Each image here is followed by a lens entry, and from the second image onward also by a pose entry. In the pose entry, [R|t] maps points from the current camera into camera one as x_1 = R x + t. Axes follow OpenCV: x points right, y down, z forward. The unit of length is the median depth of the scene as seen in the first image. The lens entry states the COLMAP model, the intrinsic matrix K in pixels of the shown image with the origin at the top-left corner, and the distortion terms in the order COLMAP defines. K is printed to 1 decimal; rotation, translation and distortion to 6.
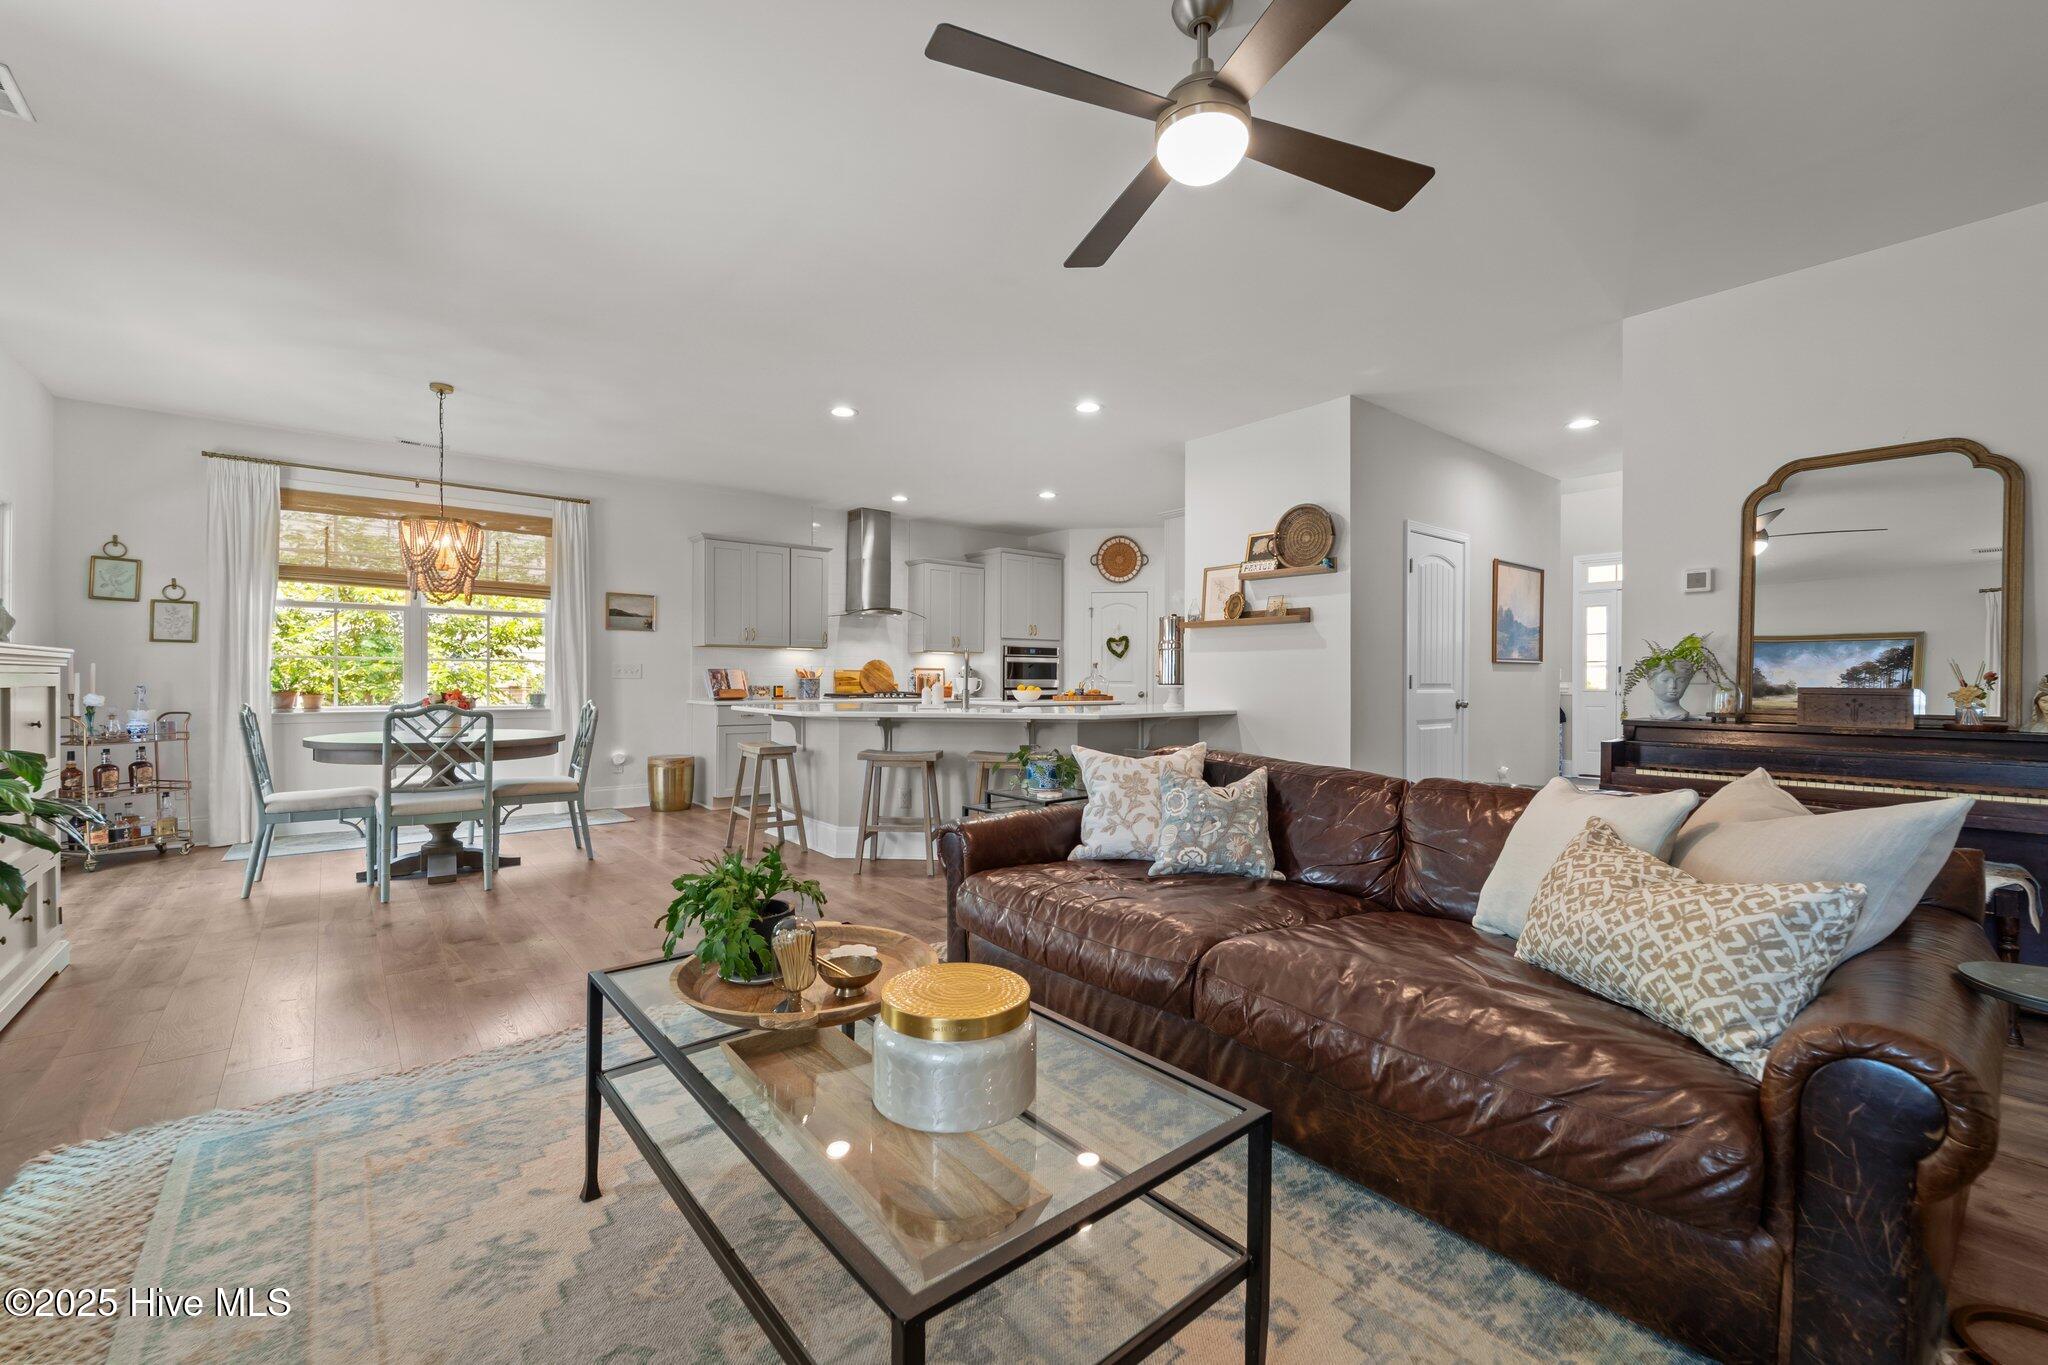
lens RADIAL K [[834.3, 0, 1017.8], [0, 834.3, 676.3], [0, 0, 1]] dist [0.001681, -0.002170]
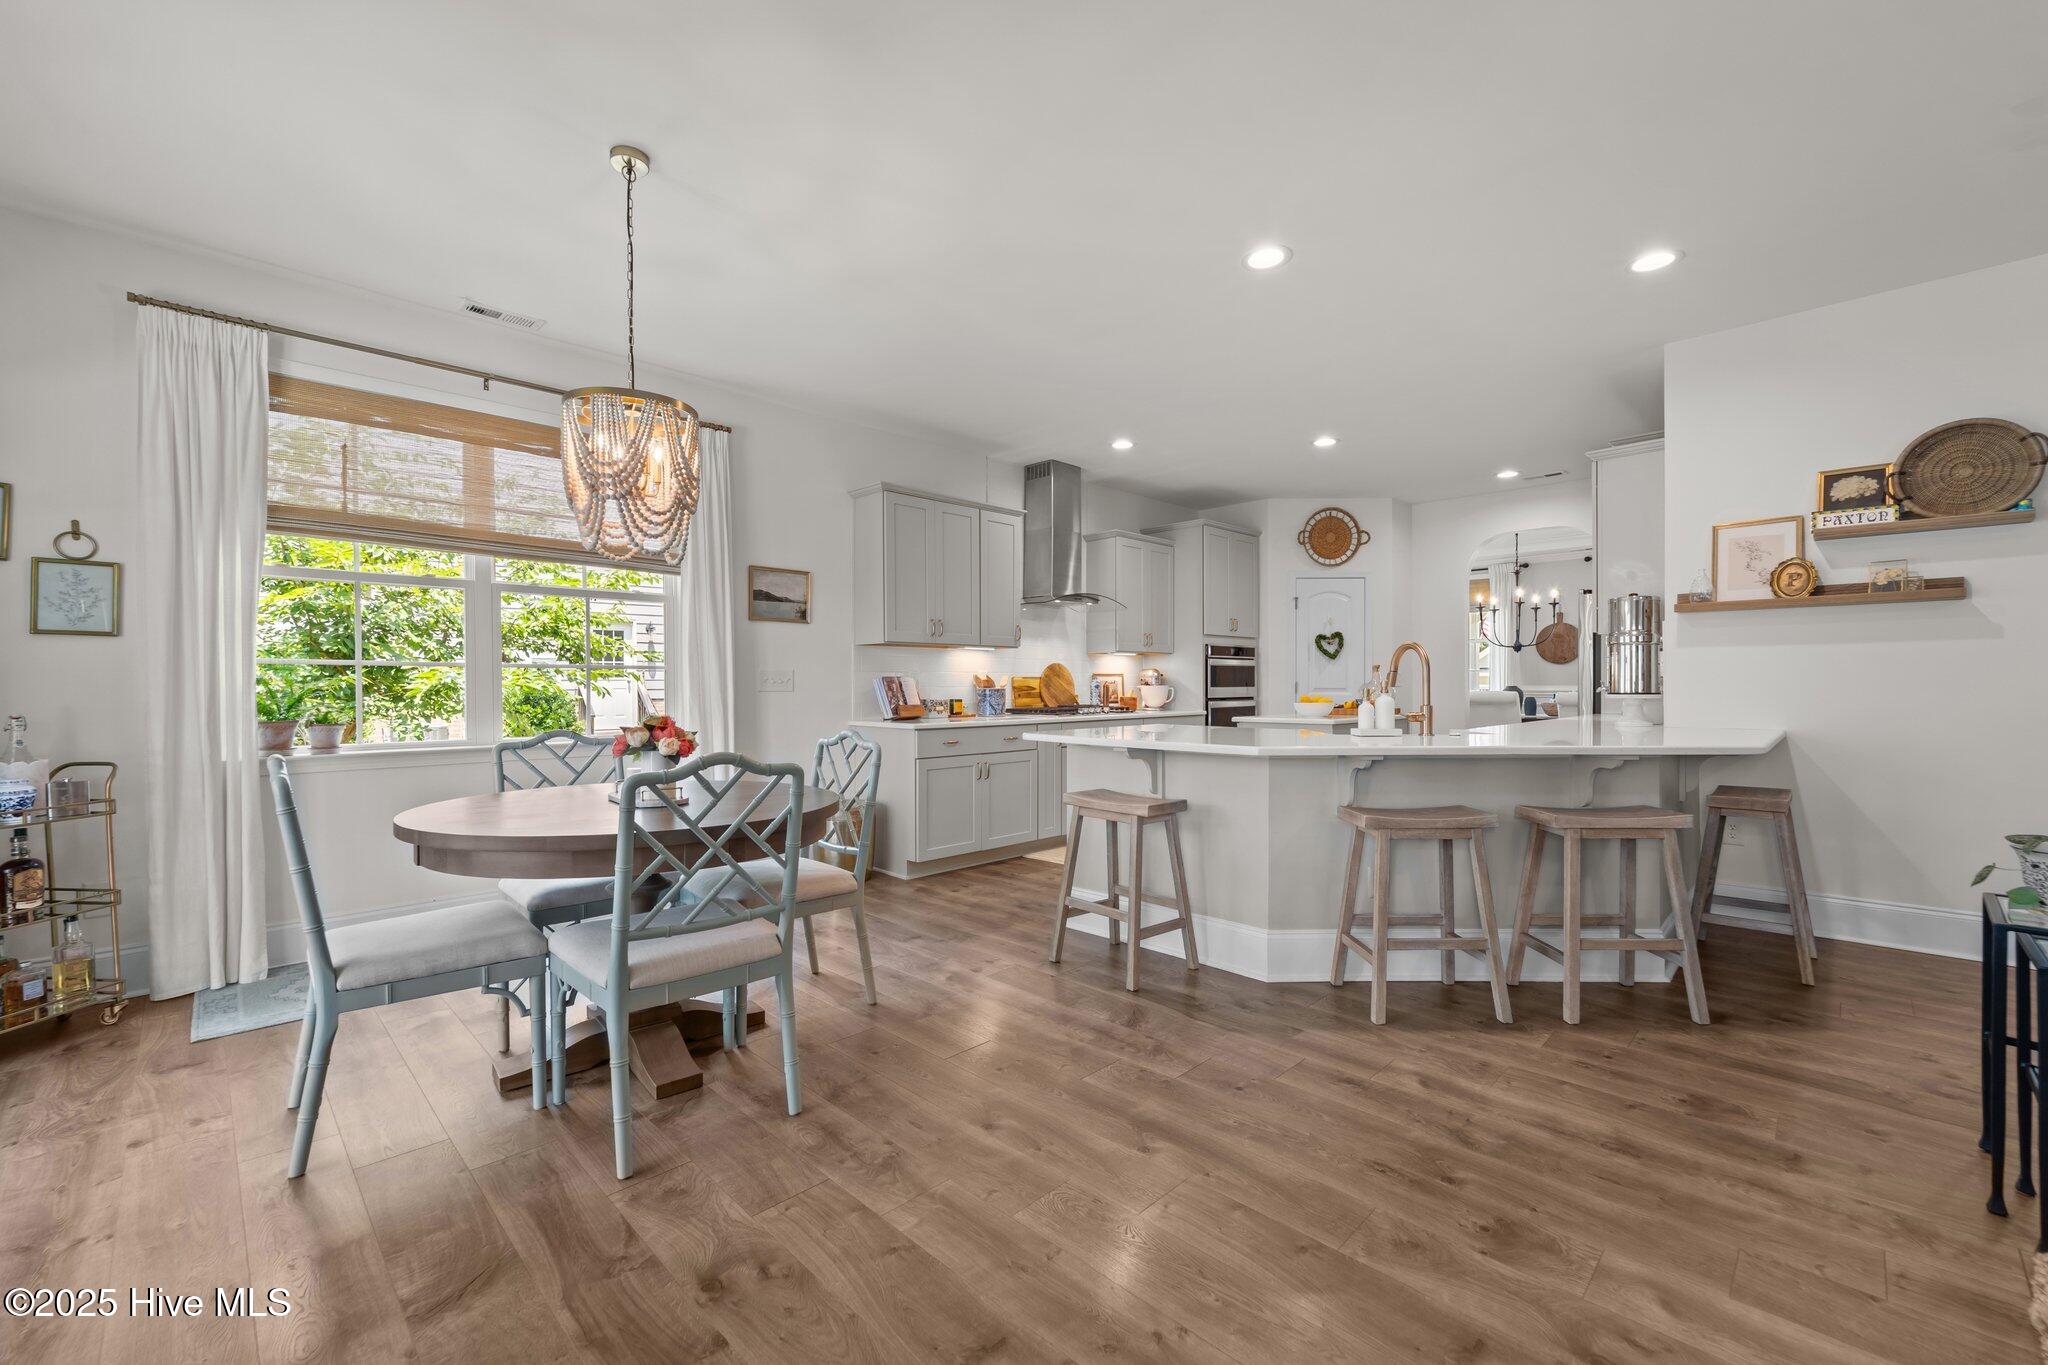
lens RADIAL K [[833.1, 0, 1014.4], [0, 833.1, 687.0], [0, 0, 1]] dist [-0.000384, -0.000134]
pose [[0.995899, -0.008559, 0.090068, -0.408471], [0.008012, 0.999947, 0.006439, -0.004712], [-0.090118, -0.005691, 0.995915, 0.362726]]
